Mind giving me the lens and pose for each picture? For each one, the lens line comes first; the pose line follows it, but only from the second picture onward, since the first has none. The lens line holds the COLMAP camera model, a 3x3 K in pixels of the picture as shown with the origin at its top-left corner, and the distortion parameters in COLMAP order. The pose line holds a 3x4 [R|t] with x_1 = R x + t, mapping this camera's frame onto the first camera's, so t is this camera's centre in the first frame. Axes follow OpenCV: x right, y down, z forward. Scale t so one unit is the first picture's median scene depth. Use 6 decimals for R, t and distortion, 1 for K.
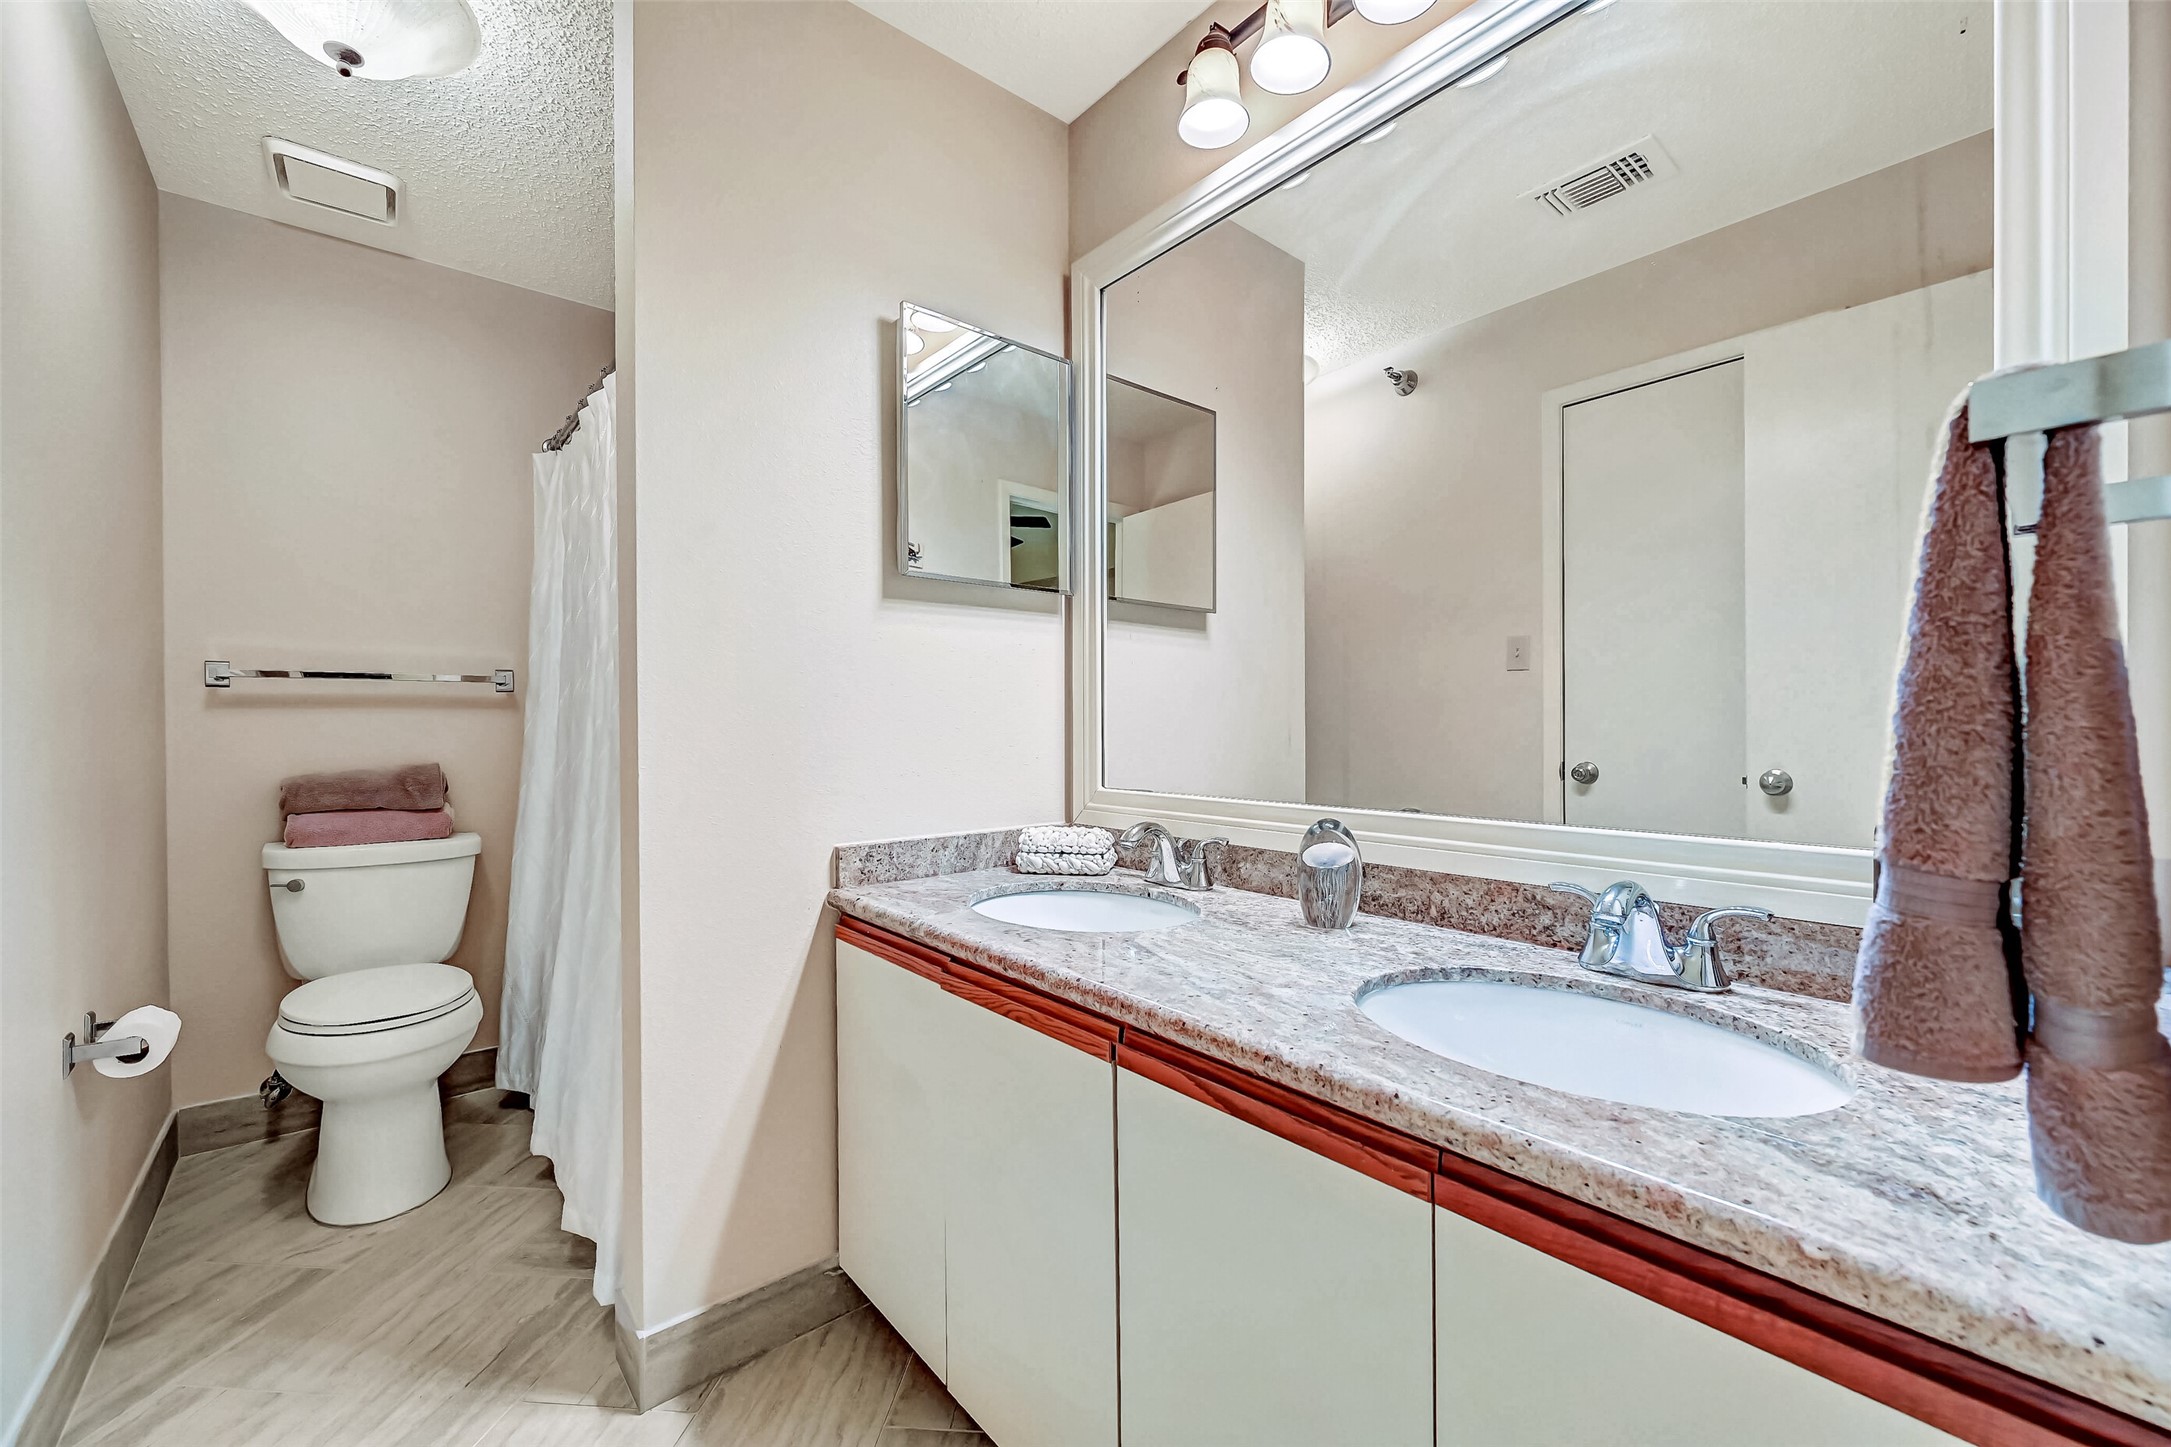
lens RADIAL K [[876.4, 0, 1083.7], [0, 876.4, 734.5], [0, 0, 1]] dist [0.007664, 0.000450]
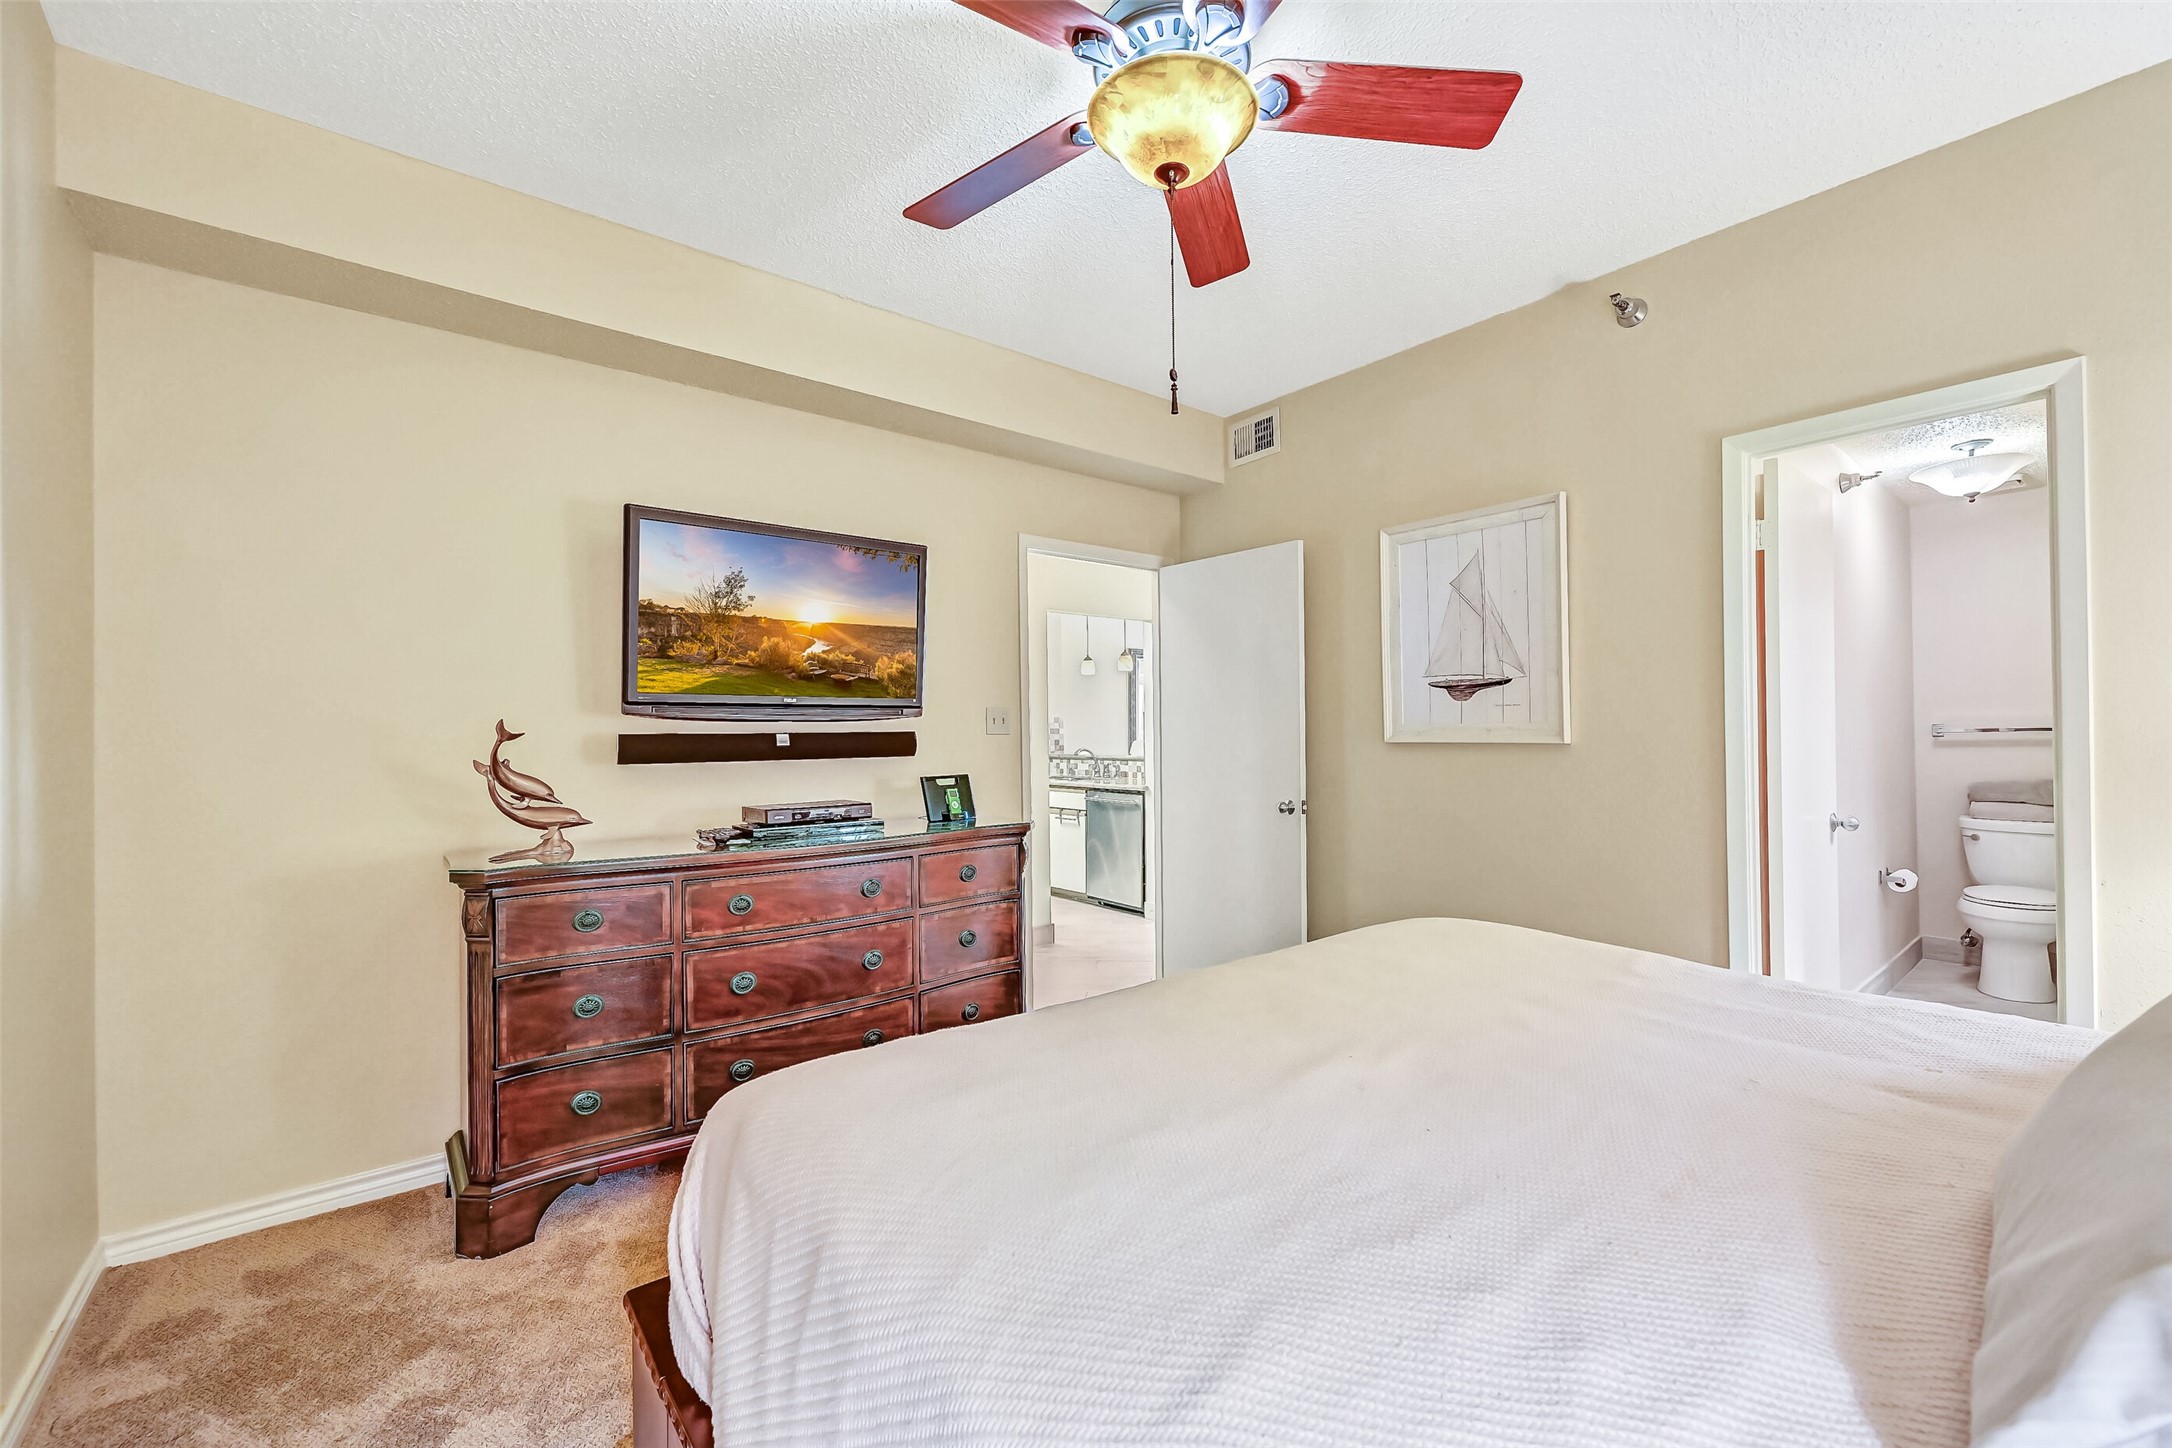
lens RADIAL K [[892.1, 0, 1092.7], [0, 892.1, 734.0], [0, 0, 1]] dist [-0.002132, 0.000231]
pose [[0.004190, 0.000374, -0.999991, 1.123736], [0.007842, 0.999969, 0.000407, -0.079648], [0.999960, -0.007844, 0.004187, -1.013354]]
